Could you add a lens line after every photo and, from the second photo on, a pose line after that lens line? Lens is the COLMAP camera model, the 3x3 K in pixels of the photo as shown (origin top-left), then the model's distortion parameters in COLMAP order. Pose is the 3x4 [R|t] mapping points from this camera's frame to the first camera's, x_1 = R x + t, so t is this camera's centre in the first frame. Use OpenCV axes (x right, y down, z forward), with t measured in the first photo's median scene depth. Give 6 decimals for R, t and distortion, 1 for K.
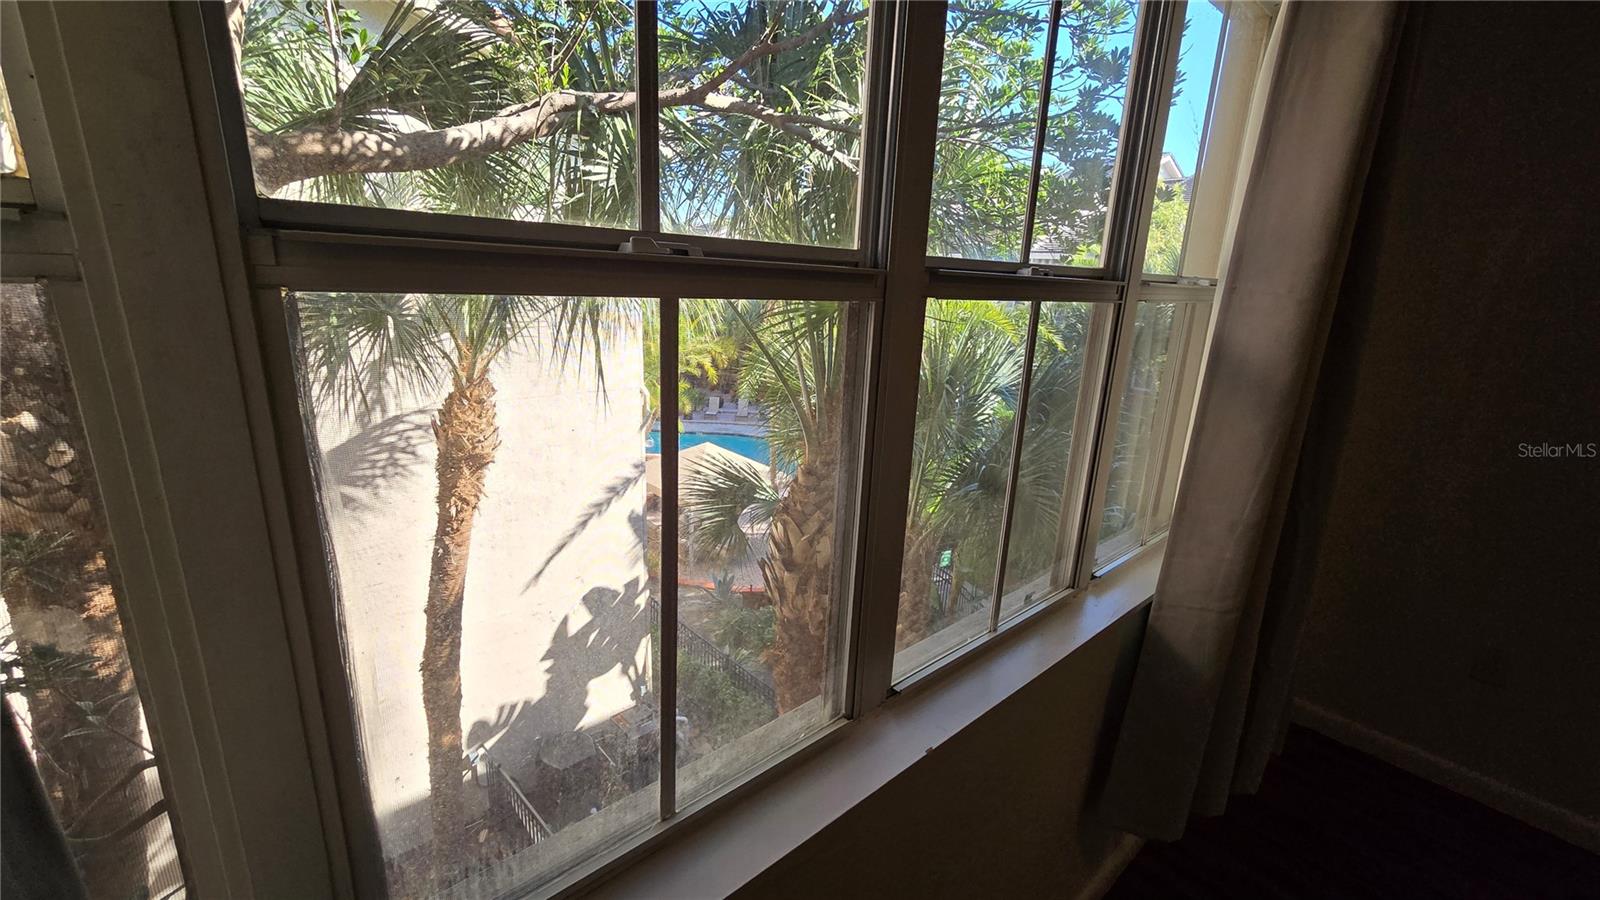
lens RADIAL K [[655.0, 0, 794.5], [0, 655.0, 454.3], [0, 0, 1]] dist [-0.003106, 0.001435]
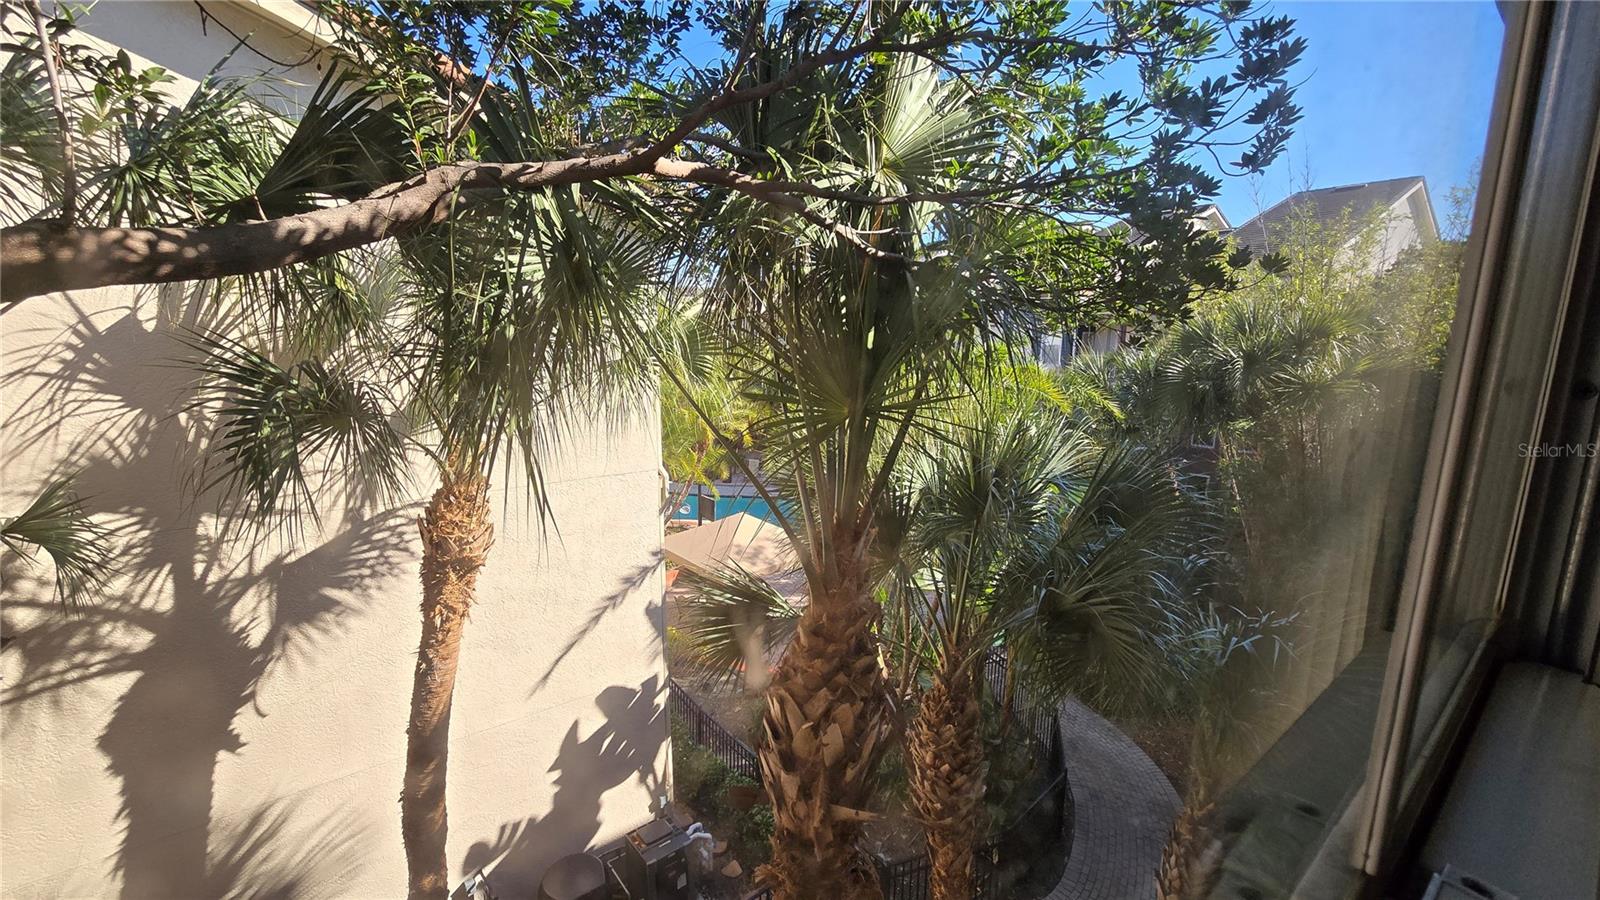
lens RADIAL K [[655.0, 0, 802.4], [0, 655.0, 444.6], [0, 0, 1]] dist [-0.003106, 0.001435]
pose [[0.998299, -0.015261, -0.056269, 0.050075], [0.009632, 0.995042, -0.098987, -0.101846], [0.057500, 0.098276, 0.993497, 0.202110]]
